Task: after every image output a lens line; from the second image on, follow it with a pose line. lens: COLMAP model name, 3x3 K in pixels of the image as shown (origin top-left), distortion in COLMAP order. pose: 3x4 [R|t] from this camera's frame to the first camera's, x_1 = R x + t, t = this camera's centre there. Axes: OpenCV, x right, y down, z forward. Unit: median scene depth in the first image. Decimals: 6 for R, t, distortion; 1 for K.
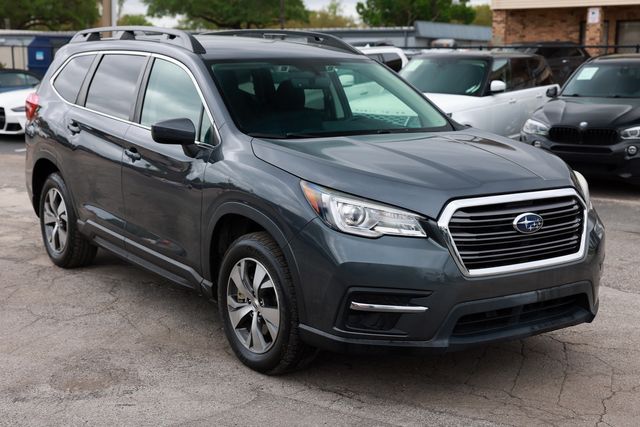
lens RADIAL K [[931.6, 0, 312.4], [0, 931.6, 212.1], [0, 0, 1]] dist [0.043055, 0.021853]
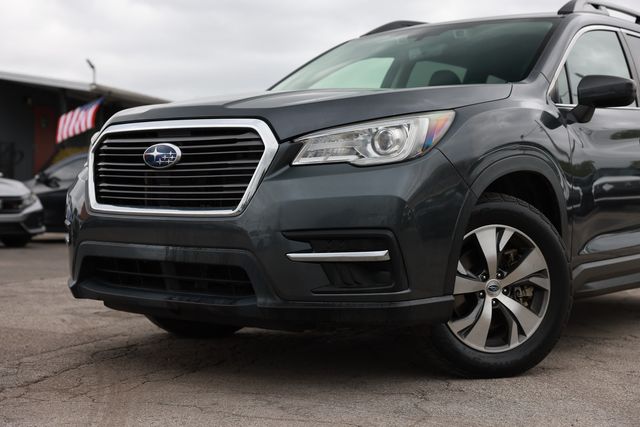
lens RADIAL K [[973.0, 0, 320.0], [0, 973.0, 213.5], [0, 0, 1]] dist [0.121958, 0.047887]
pose [[0.307715, 0.010477, -0.951421, 1.052914], [-0.161446, 0.986015, -0.041358, 0.071926], [0.937681, 0.166330, 0.305103, 0.884914]]
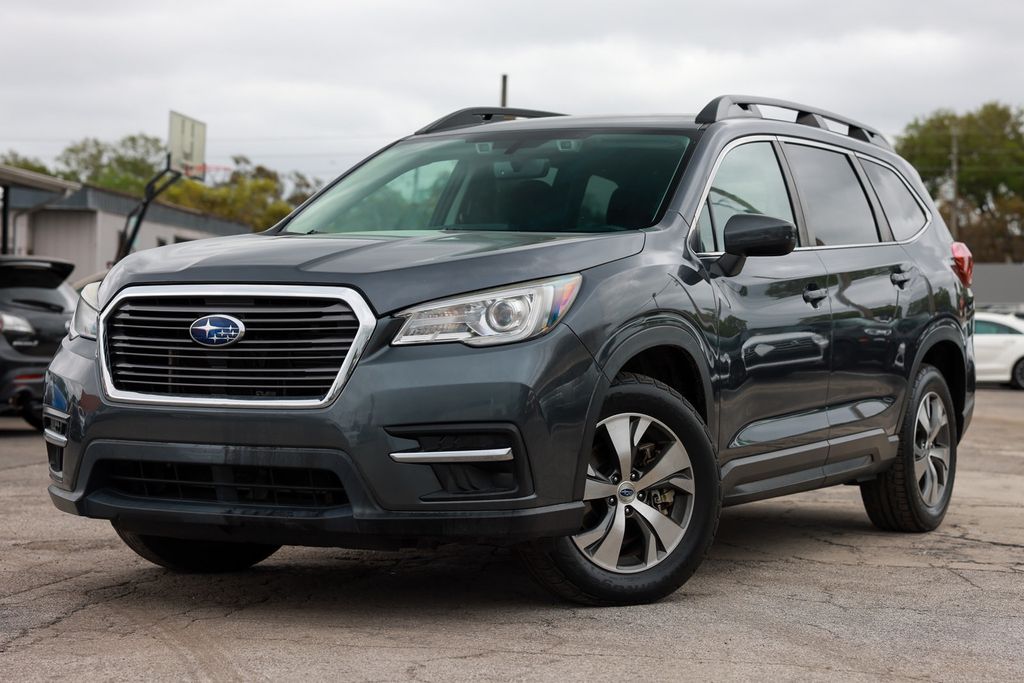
lens RADIAL K [[1949.9, 0, 512.0], [0, 1949.9, 341.5], [0, 0, 1]] dist [0.248134, -0.063091]
pose [[0.452463, 0.000320, -0.891783, 1.474198], [-0.148385, 0.986087, -0.074932, 0.086888], [0.879352, 0.166231, 0.446215, 0.597527]]
